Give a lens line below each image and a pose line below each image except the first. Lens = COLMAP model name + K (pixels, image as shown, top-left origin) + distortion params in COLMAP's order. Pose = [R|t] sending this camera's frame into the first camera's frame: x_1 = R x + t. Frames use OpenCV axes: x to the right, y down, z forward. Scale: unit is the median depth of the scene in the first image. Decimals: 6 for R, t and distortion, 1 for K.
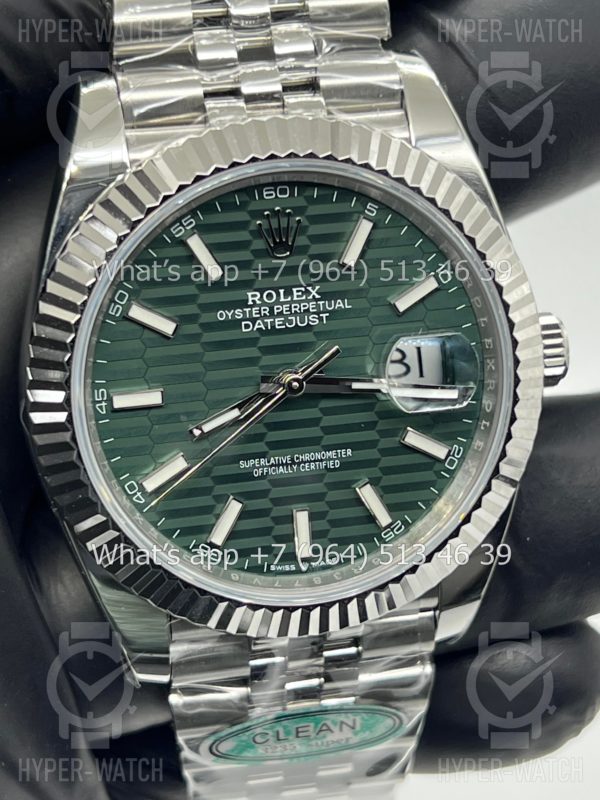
lens RADIAL K [[1827.5, 0, 298.0], [0, 1827.5, 388.9], [0, 0, 1]] dist [0.334215, 0.000000]
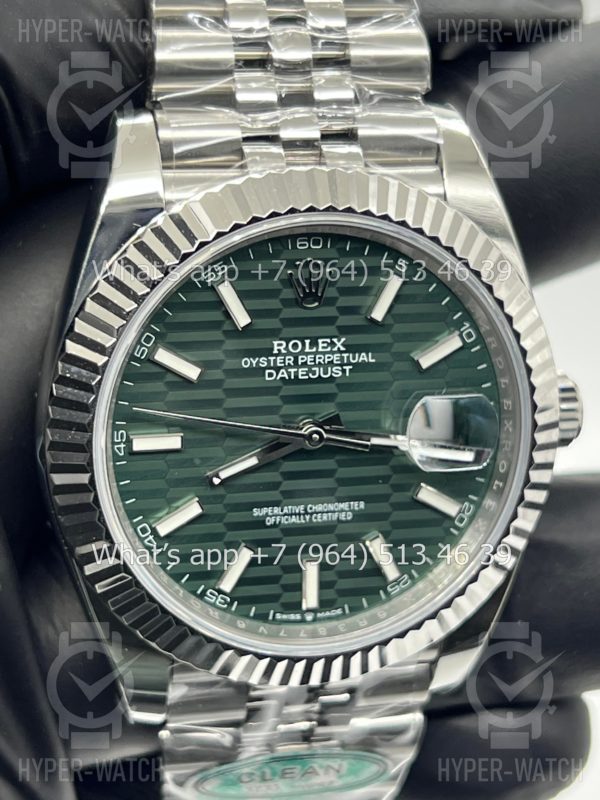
lens RADIAL K [[1827.5, 0, 296.8], [0, 1827.5, 405.6], [0, 0, 1]] dist [0.334215, 0.000000]
pose [[0.995928, 0.060575, 0.066776, -0.077961], [-0.063218, 0.997269, 0.038197, -0.055732], [-0.064280, -0.042263, 0.997037, 0.010305]]
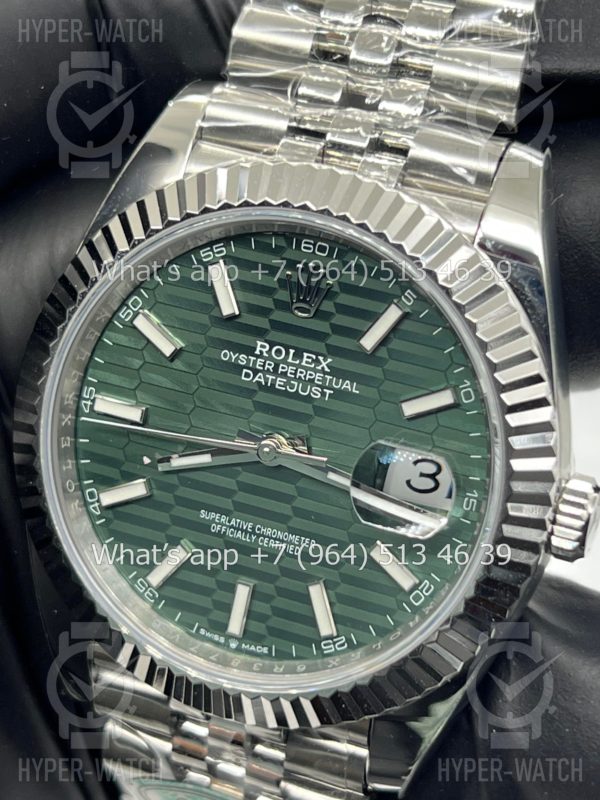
lens RADIAL K [[1827.5, 0, 302.0], [0, 1827.5, 402.4], [0, 0, 1]] dist [0.334215, 0.000000]
pose [[0.846223, 0.322098, -0.424452, 0.391586], [-0.332734, 0.941630, 0.051195, -0.077314], [0.416167, 0.097907, 0.904002, 0.167486]]
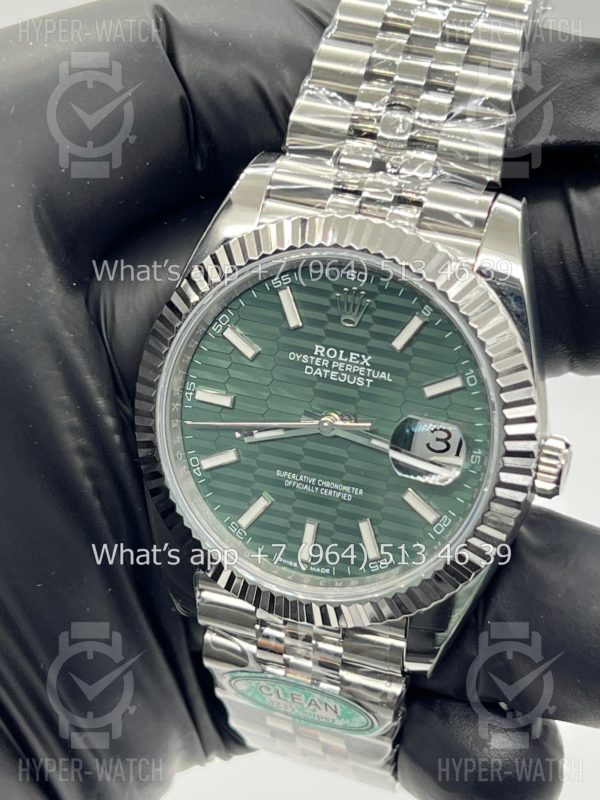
lens RADIAL K [[1827.5, 0, 302.9], [0, 1827.5, 401.0], [0, 0, 1]] dist [0.334215, 0.000000]
pose [[0.863440, 0.302221, -0.403897, 0.482573], [-0.304197, 0.950652, 0.061033, -0.089193], [0.402411, 0.070166, 0.912766, -0.158543]]
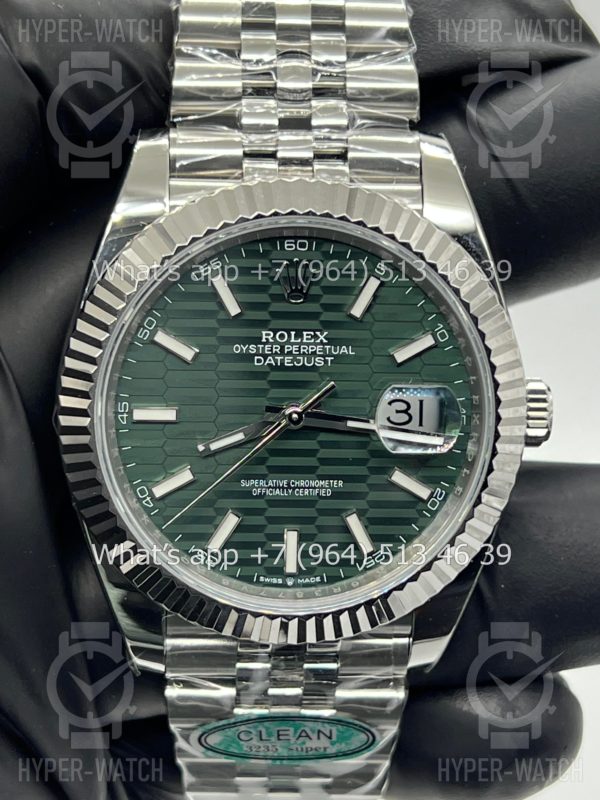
lens RADIAL K [[1827.5, 0, 305.6], [0, 1827.5, 412.6], [0, 0, 1]] dist [0.334215, 0.000000]
pose [[0.988076, 0.105529, -0.112111, 0.128381], [-0.109602, 0.993498, -0.030794, 0.028558], [0.108132, 0.042714, 0.993218, -0.111393]]
